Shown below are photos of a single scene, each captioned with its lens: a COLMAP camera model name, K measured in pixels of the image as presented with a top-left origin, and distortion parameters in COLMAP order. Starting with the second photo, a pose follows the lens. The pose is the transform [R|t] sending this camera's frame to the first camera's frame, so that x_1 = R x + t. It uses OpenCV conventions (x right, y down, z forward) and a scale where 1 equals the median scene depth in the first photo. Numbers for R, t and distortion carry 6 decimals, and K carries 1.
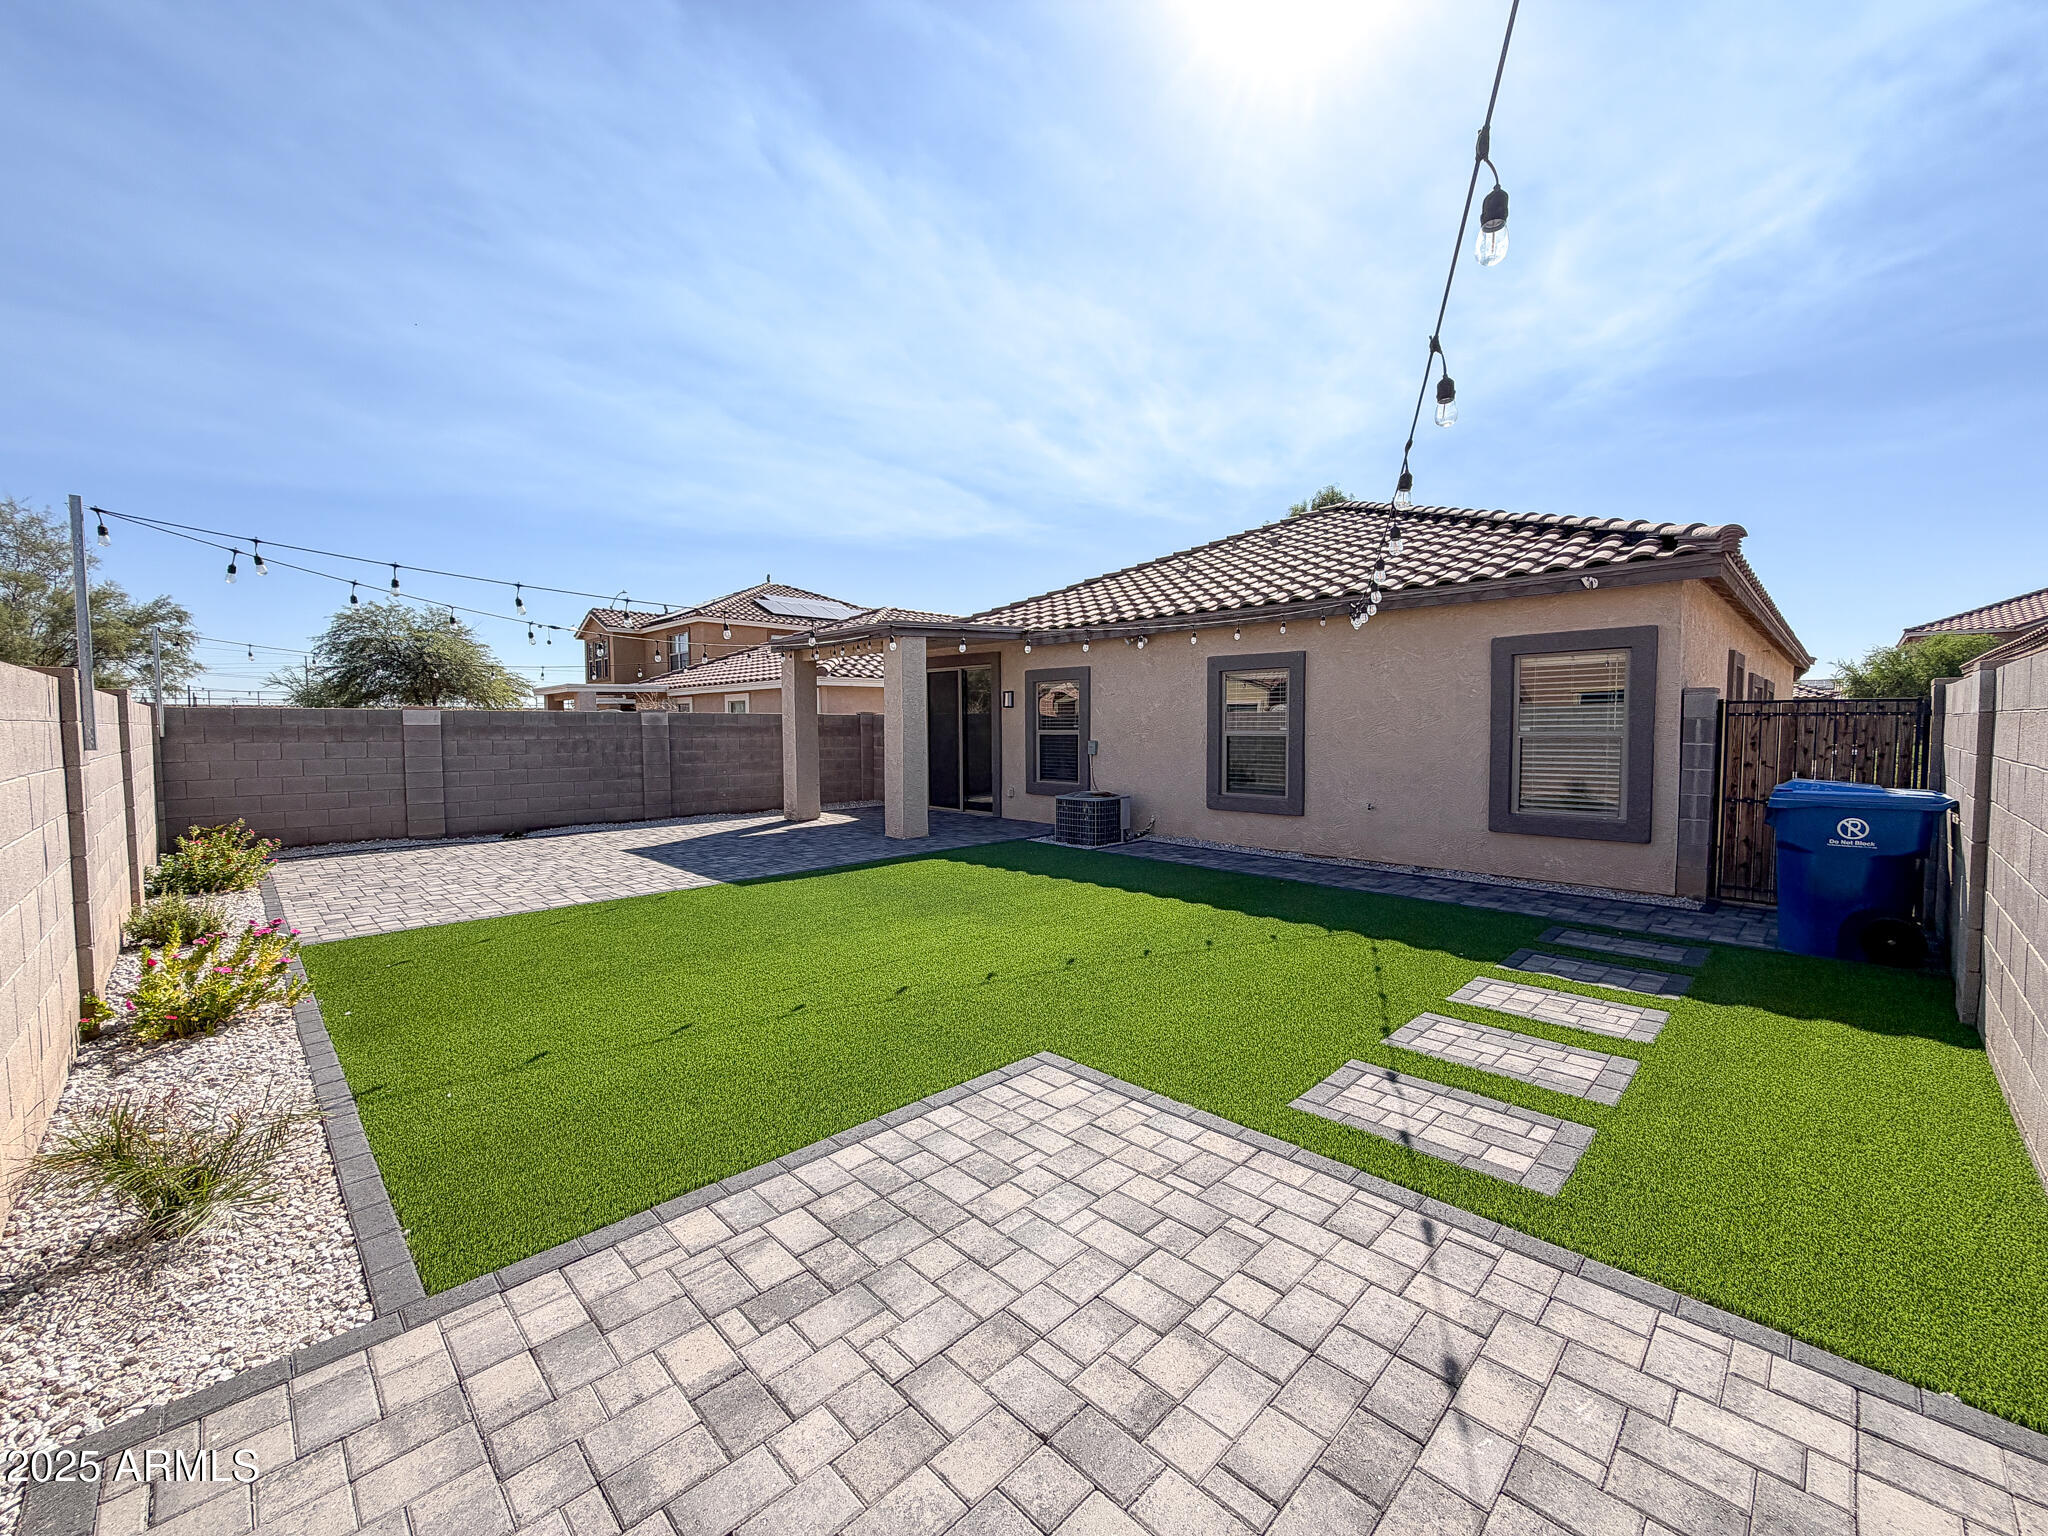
lens RADIAL K [[817.6, 0, 1018.2], [0, 817.6, 766.8], [0, 0, 1]] dist [-0.000321, 0.000134]
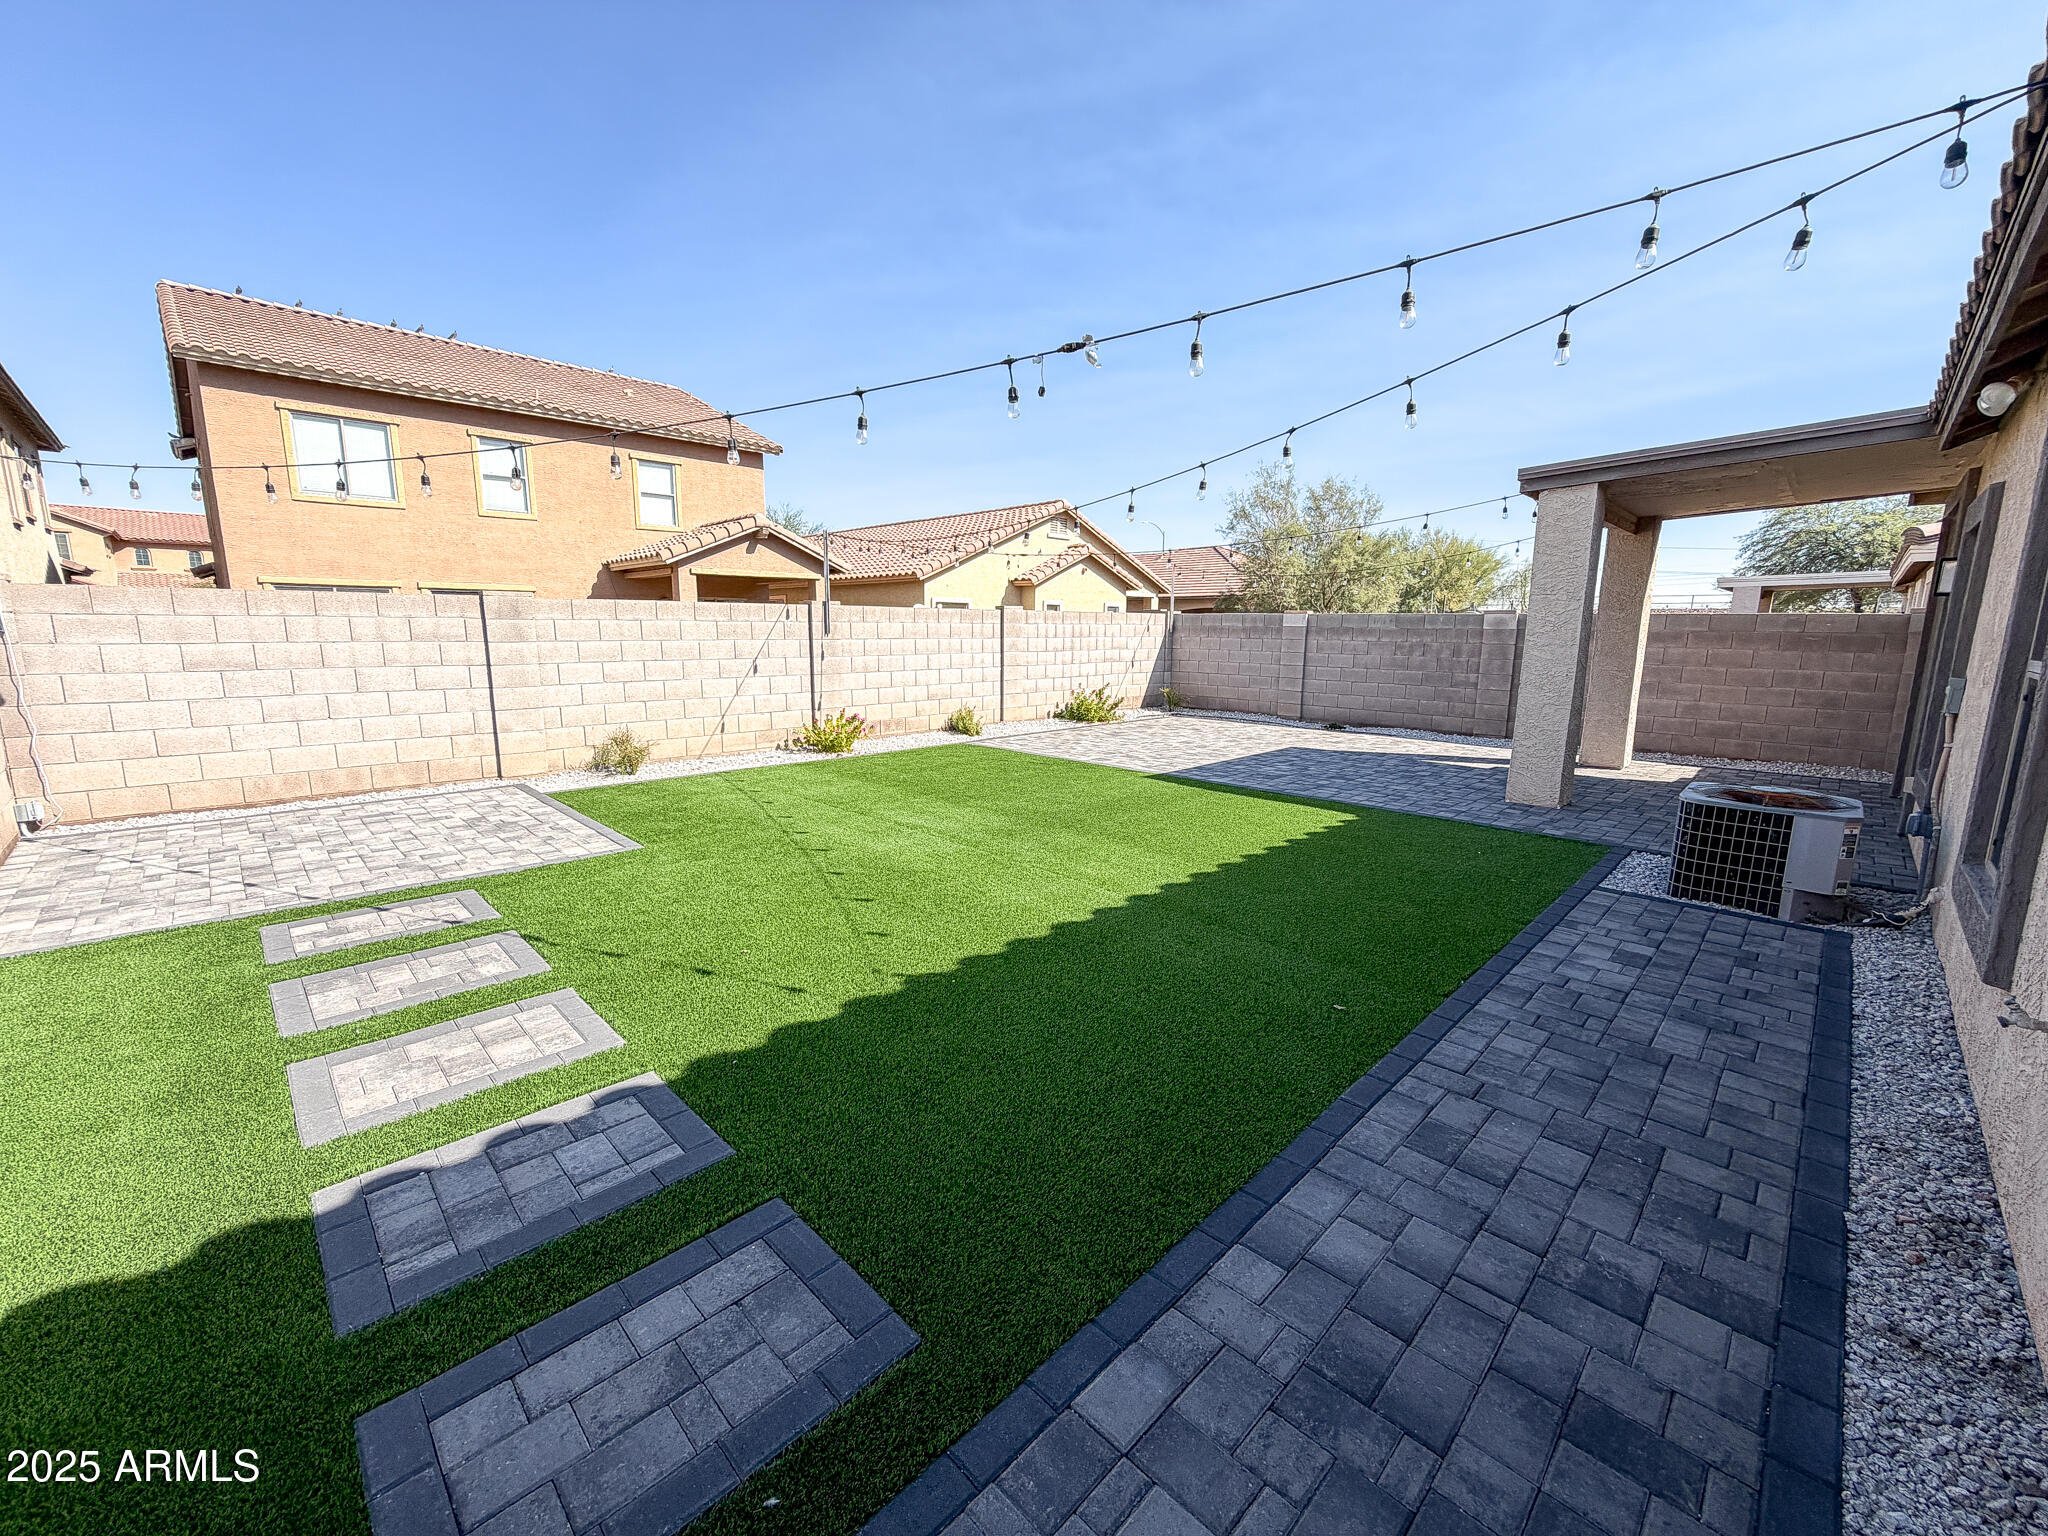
lens RADIAL K [[817.6, 0, 1018.2], [0, 817.6, 766.8], [0, 0, 1]] dist [-0.000321, 0.000134]
pose [[0.002694, 0.175495, -0.984477, 0.549407], [-0.059814, 0.982746, 0.175022, -0.035950], [0.998206, 0.058414, 0.013145, 0.616728]]
